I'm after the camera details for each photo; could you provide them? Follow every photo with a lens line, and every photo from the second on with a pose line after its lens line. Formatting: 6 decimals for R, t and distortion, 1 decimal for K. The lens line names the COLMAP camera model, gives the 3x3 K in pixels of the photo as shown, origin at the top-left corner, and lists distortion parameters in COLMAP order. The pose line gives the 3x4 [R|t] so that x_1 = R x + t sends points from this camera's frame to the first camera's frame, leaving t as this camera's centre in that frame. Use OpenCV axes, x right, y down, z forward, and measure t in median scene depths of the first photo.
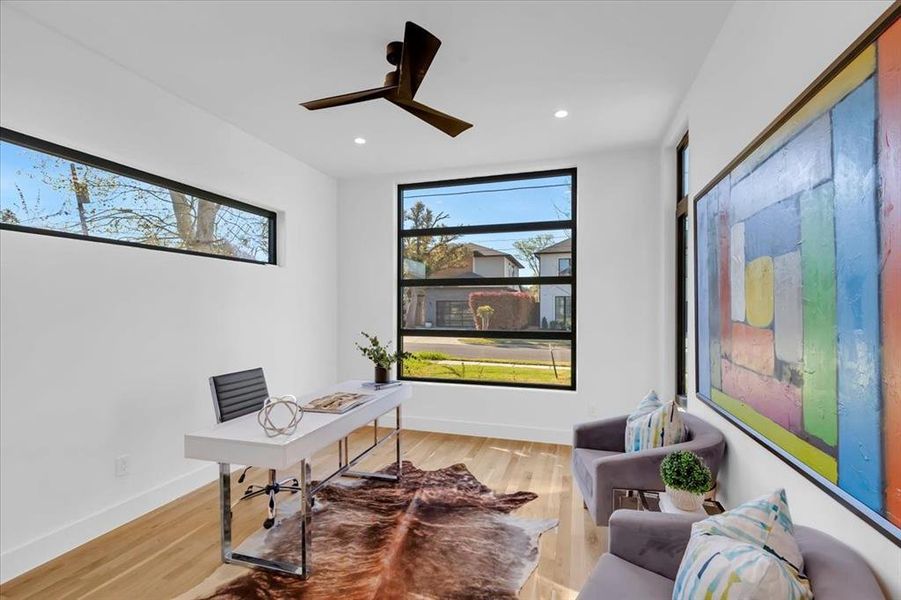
lens RADIAL K [[401.7, 0, 449.5], [0, 401.7, 301.1], [0, 0, 1]] dist [0.003419, -0.001153]
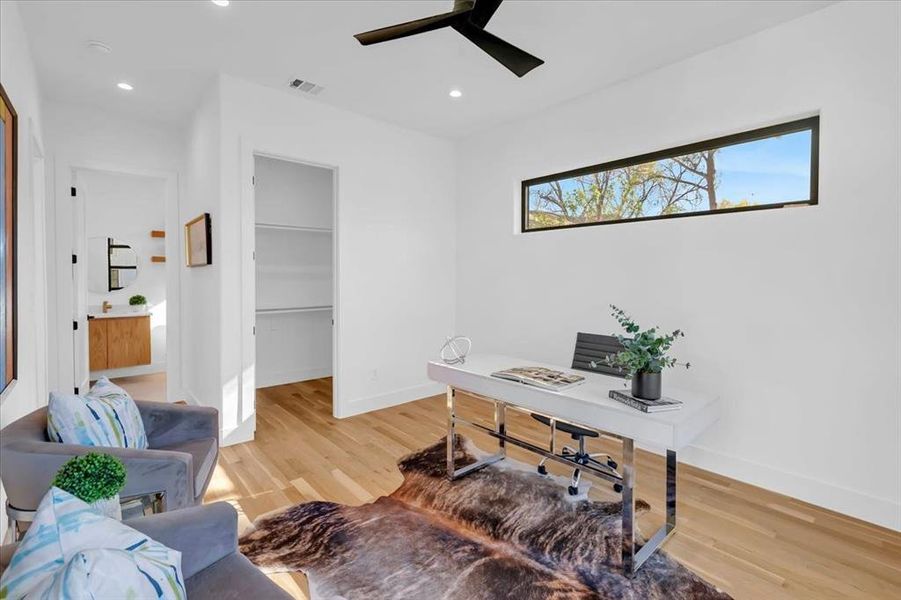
lens RADIAL K [[401.7, 0, 456.1], [0, 401.7, 276.9], [0, 0, 1]] dist [0.003419, -0.001153]
pose [[-0.506895, 0.001310, -0.862007, 0.374052], [0.013558, 0.999887, -0.006453, 0.020863], [0.861901, -0.014959, -0.506856, 0.835247]]
